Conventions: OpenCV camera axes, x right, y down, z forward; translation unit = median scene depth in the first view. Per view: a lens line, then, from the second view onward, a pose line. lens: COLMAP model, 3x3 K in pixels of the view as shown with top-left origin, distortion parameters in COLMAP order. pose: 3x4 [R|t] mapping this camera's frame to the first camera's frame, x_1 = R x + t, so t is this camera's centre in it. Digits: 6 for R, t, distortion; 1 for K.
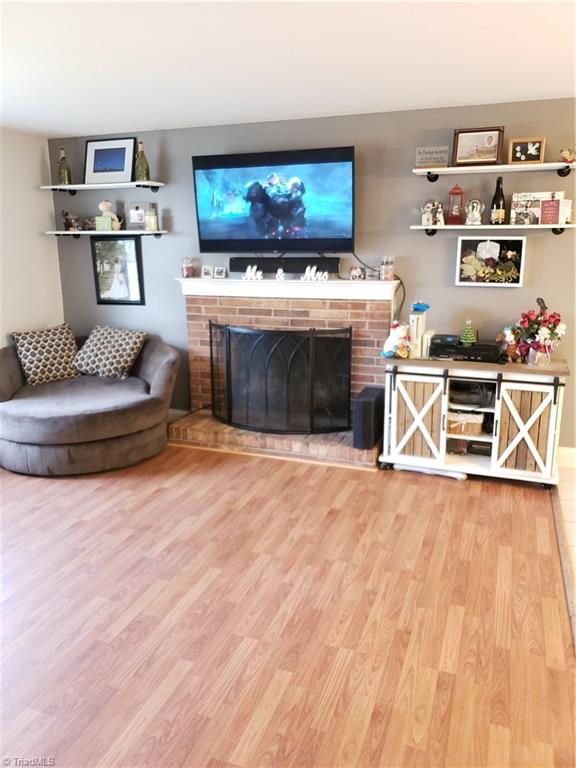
lens RADIAL K [[605.1, 0, 288.0], [0, 605.1, 384.0], [0, 0, 1]] dist [0.021561, -0.000167]
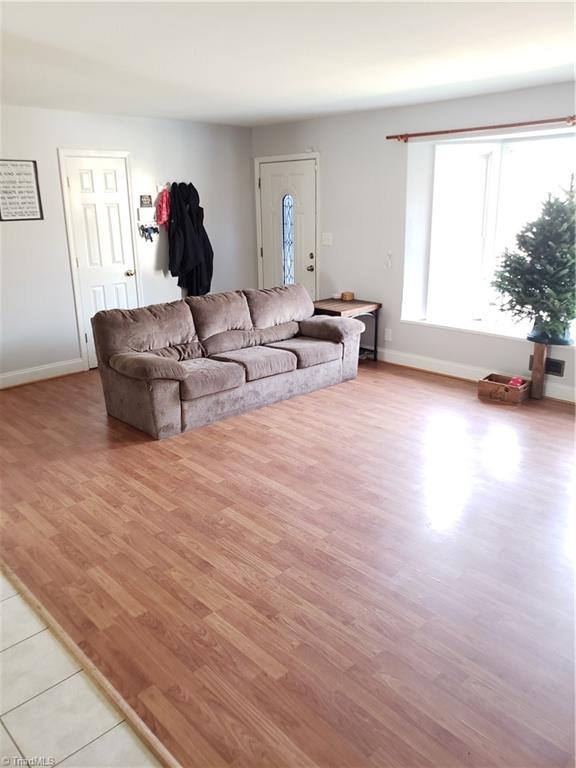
lens RADIAL K [[562.7, 0, 288.0], [0, 562.7, 384.0], [0, 0, 1]] dist [-0.007559, -0.001196]
pose [[-0.430949, 0.291691, -0.853932, 0.475160], [-0.198857, 0.892352, 0.405171, -0.169120], [0.880193, 0.344419, -0.326553, 0.664029]]
